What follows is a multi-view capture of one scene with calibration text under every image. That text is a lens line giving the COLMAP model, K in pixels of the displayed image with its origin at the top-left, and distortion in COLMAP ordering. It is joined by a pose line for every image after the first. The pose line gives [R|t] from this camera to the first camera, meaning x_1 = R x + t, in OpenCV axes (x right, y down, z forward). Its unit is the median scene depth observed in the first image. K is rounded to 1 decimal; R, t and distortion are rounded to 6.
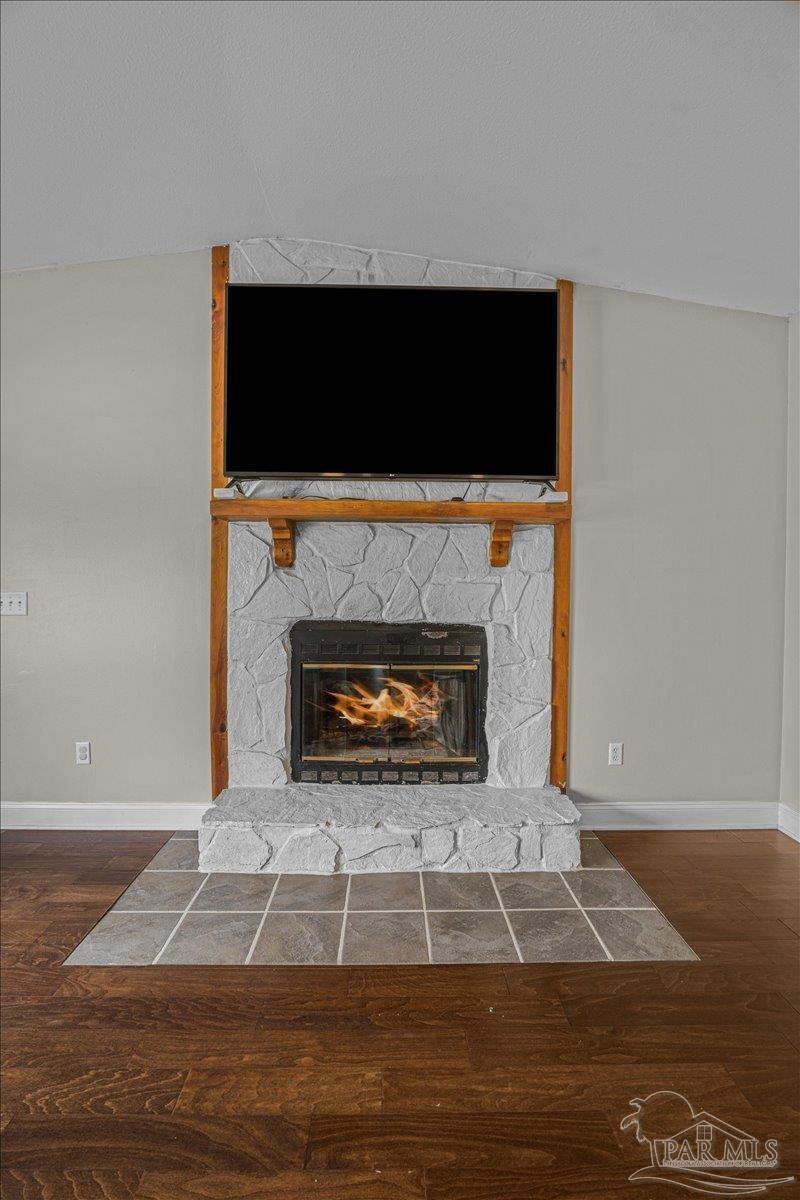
lens RADIAL K [[554.0, 0, 400.0], [0, 554.0, 600.0], [0, 0, 1]] dist [-0.017665, 0.000879]
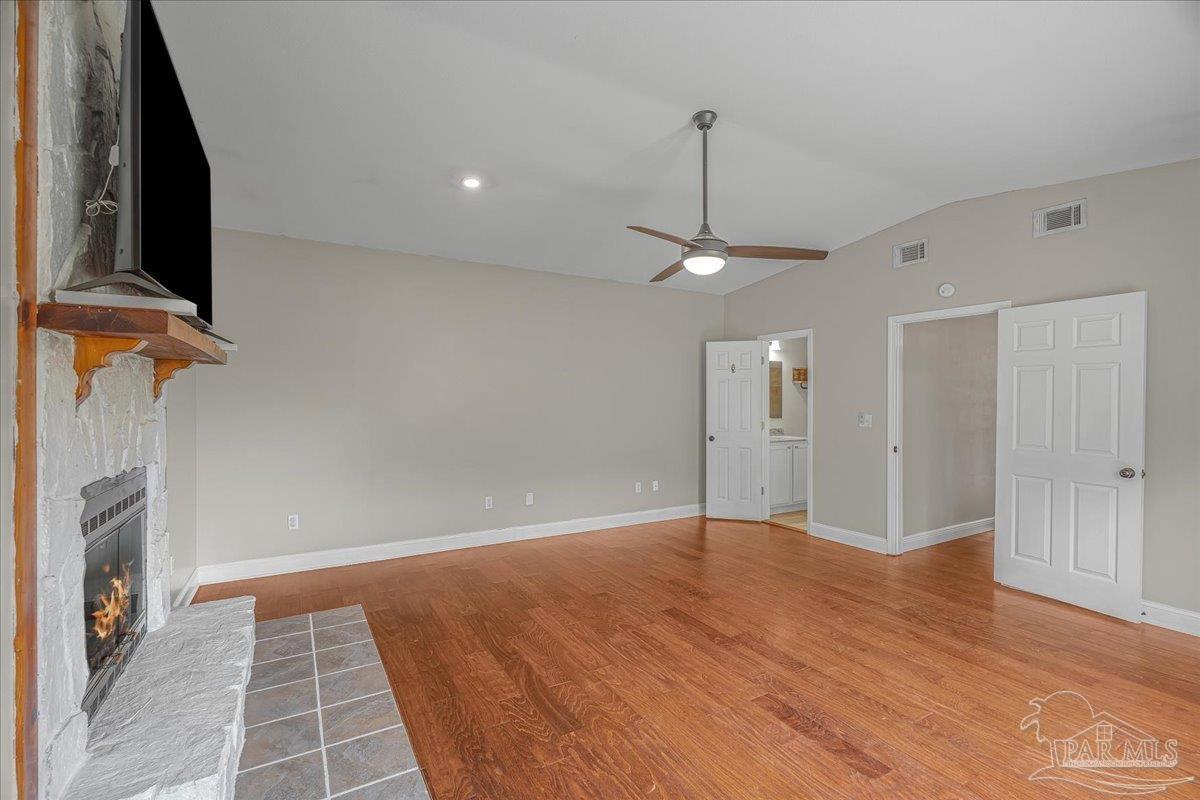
lens RADIAL K [[533.3, 0, 600.3], [0, 533.3, 397.1], [0, 0, 1]] dist [-0.000220, 0.000131]
pose [[-0.487563, -0.006887, 0.873060, -1.039613], [0.015048, 0.999754, 0.016290, -0.074937], [-0.872958, 0.021080, -0.487340, 0.776942]]
